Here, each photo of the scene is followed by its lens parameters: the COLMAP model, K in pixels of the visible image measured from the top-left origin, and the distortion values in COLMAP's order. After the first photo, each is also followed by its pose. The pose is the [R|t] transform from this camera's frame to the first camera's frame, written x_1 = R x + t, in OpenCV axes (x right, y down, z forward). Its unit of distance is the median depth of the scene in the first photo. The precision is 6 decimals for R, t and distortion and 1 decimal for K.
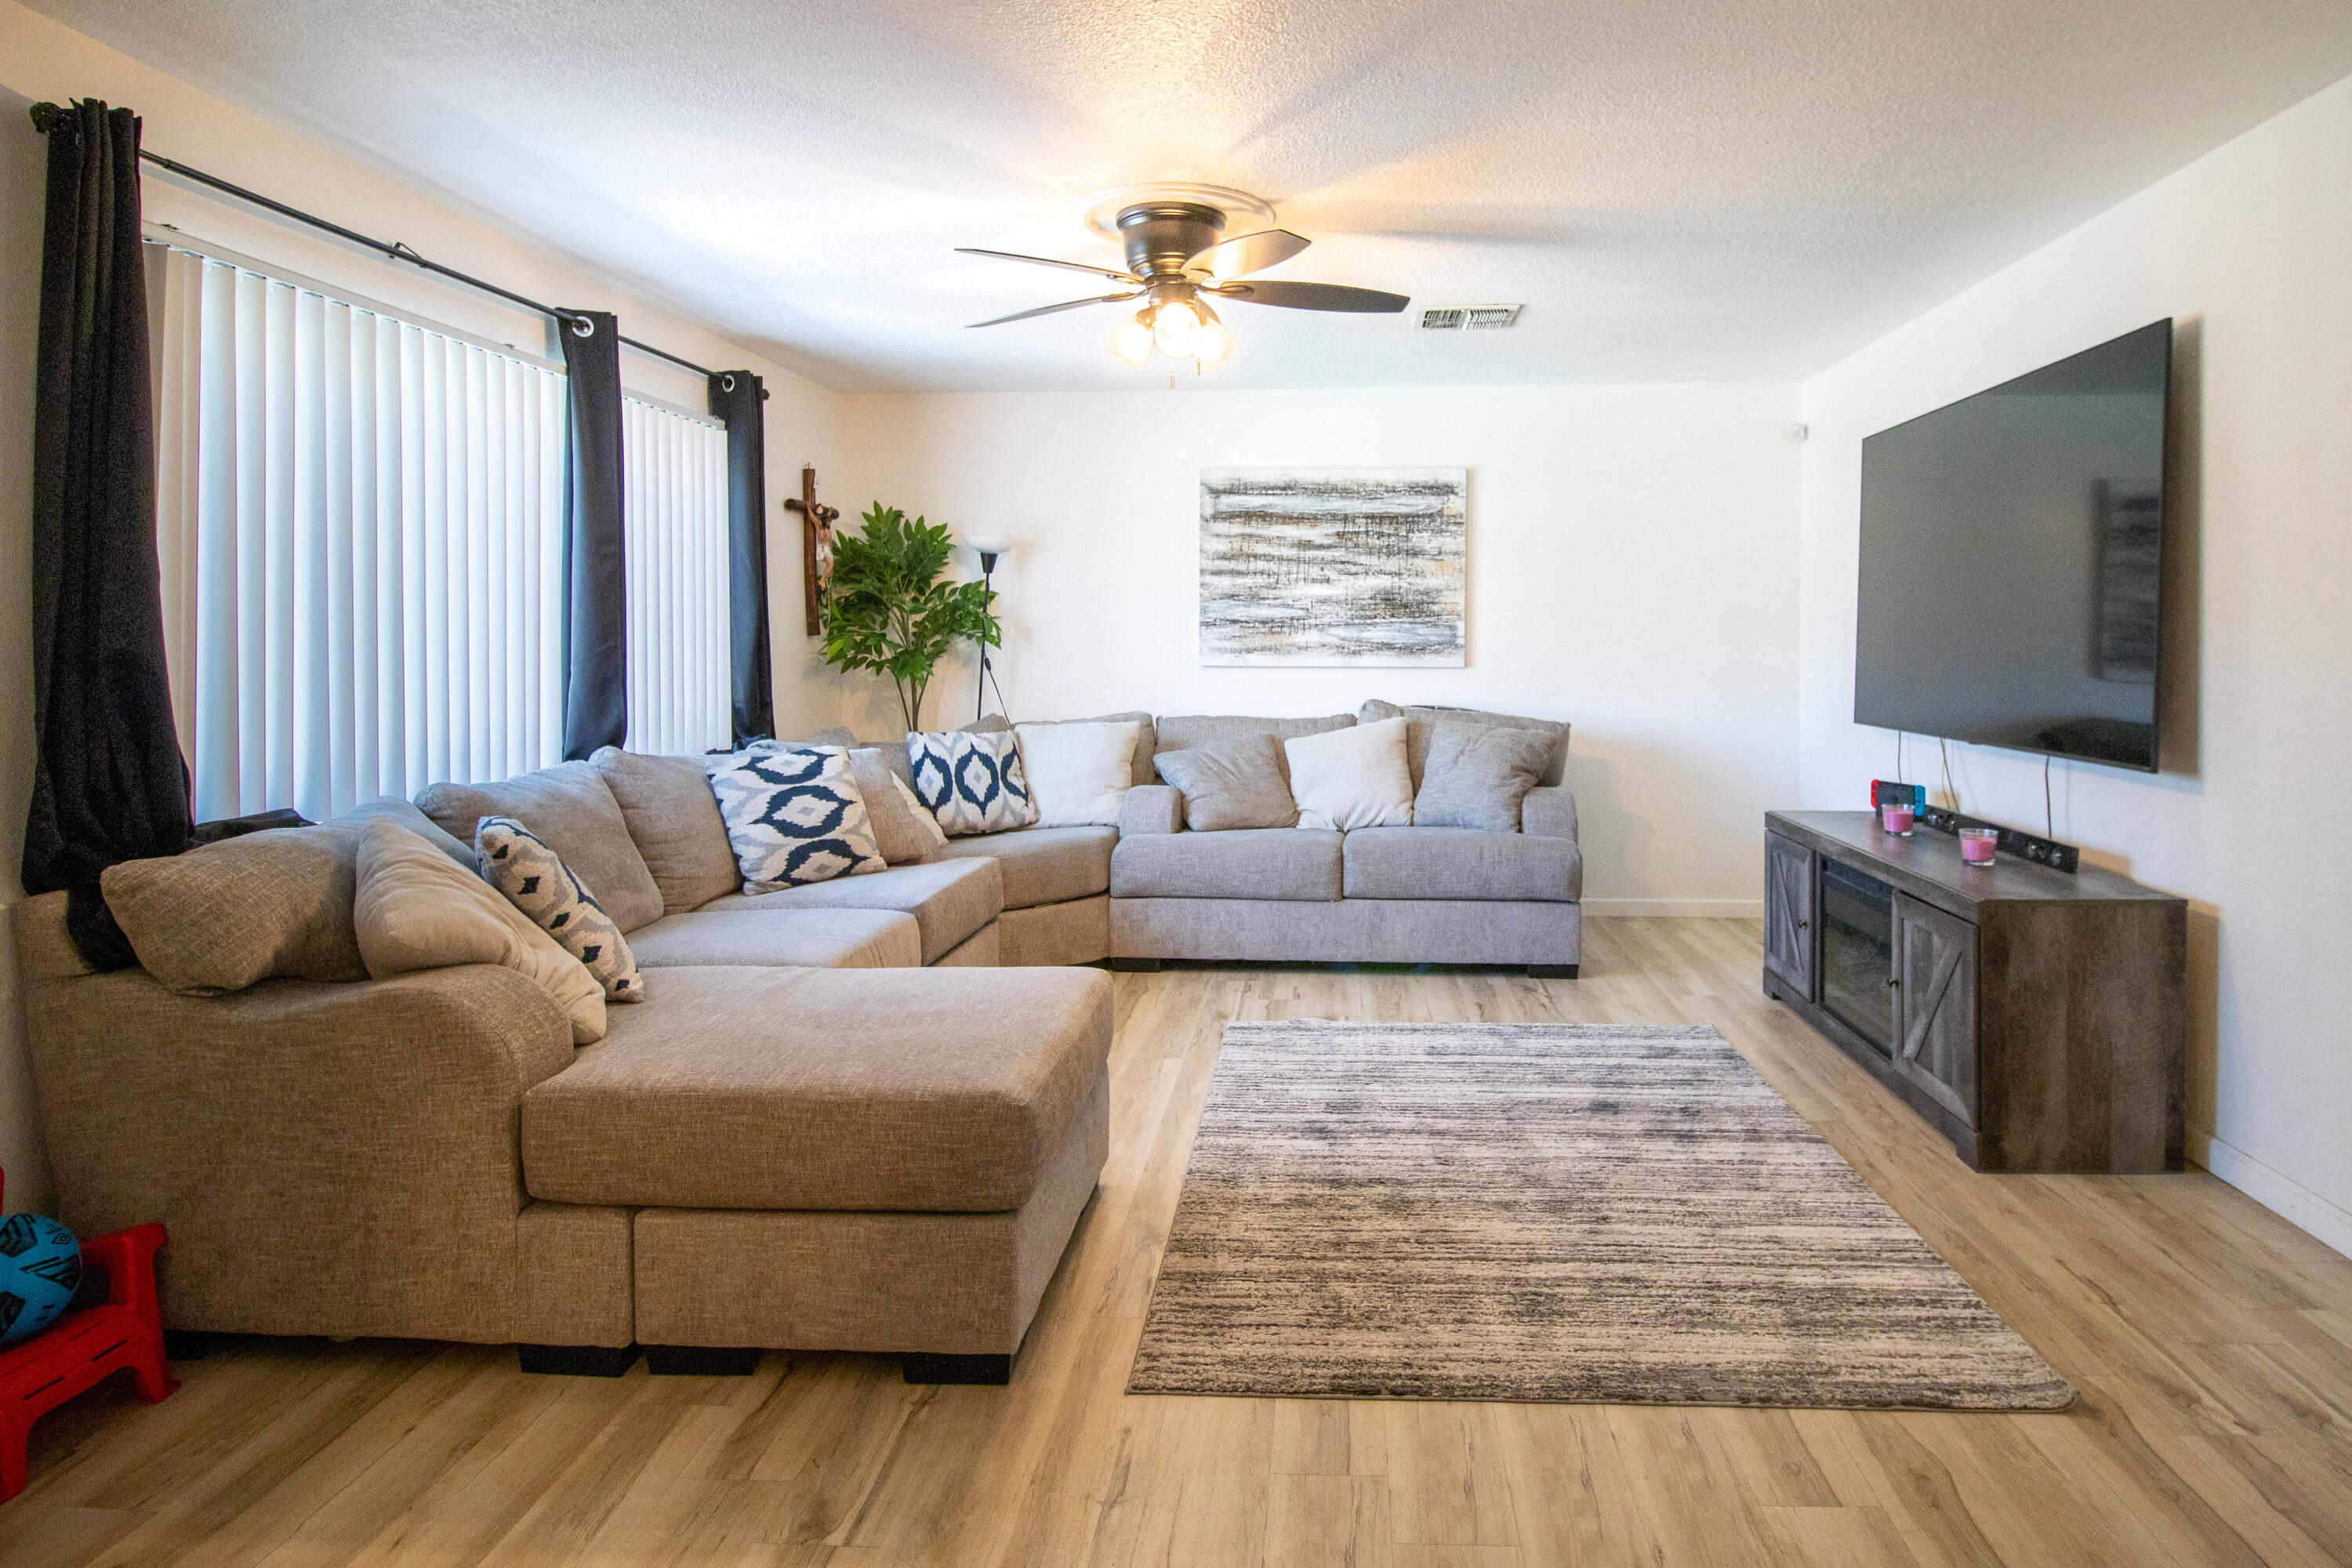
lens RADIAL K [[1372.4, 0, 1272.5], [0, 1372.4, 635.2], [0, 0, 1]] dist [-0.017214, 0.000084]
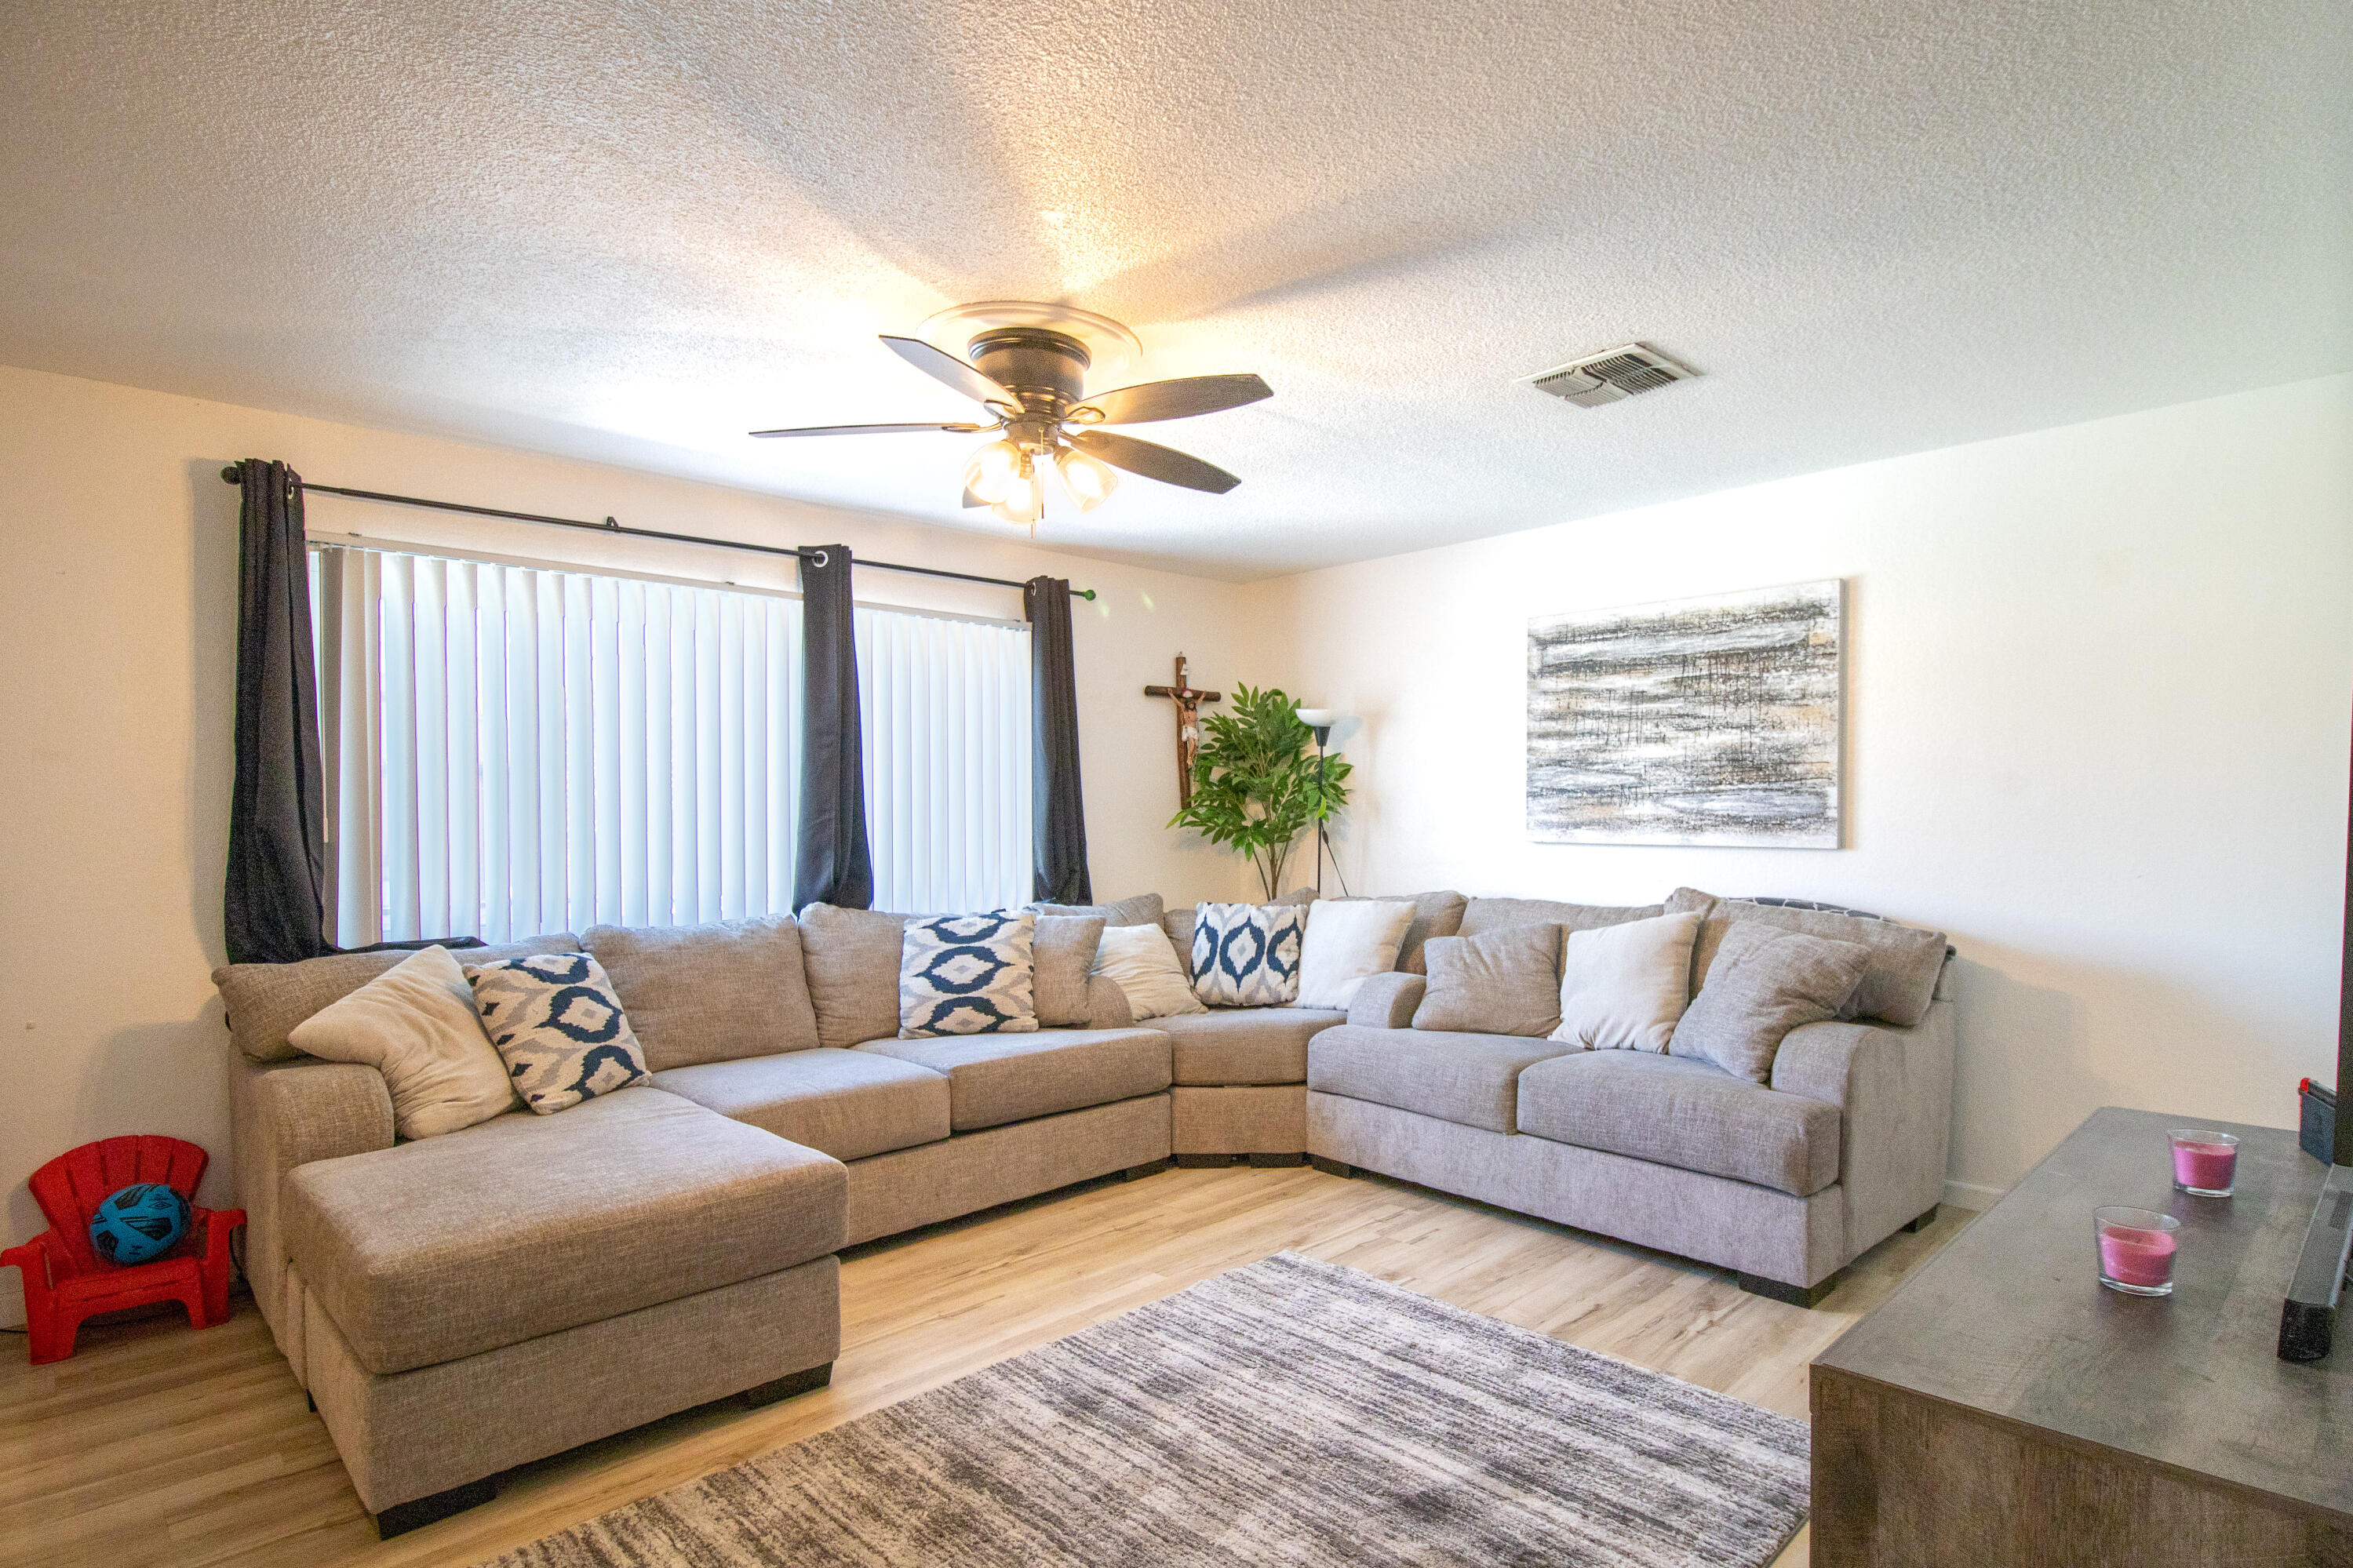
lens RADIAL K [[1234.2, 0, 1166.5], [0, 1234.2, 815.0], [0, 0, 1]] dist [0.004317, -0.019943]
pose [[0.741240, -0.000675, -0.671240, 0.344729], [0.004407, 0.999983, 0.003862, 0.001058], [0.671226, -0.005821, 0.741230, 0.288593]]
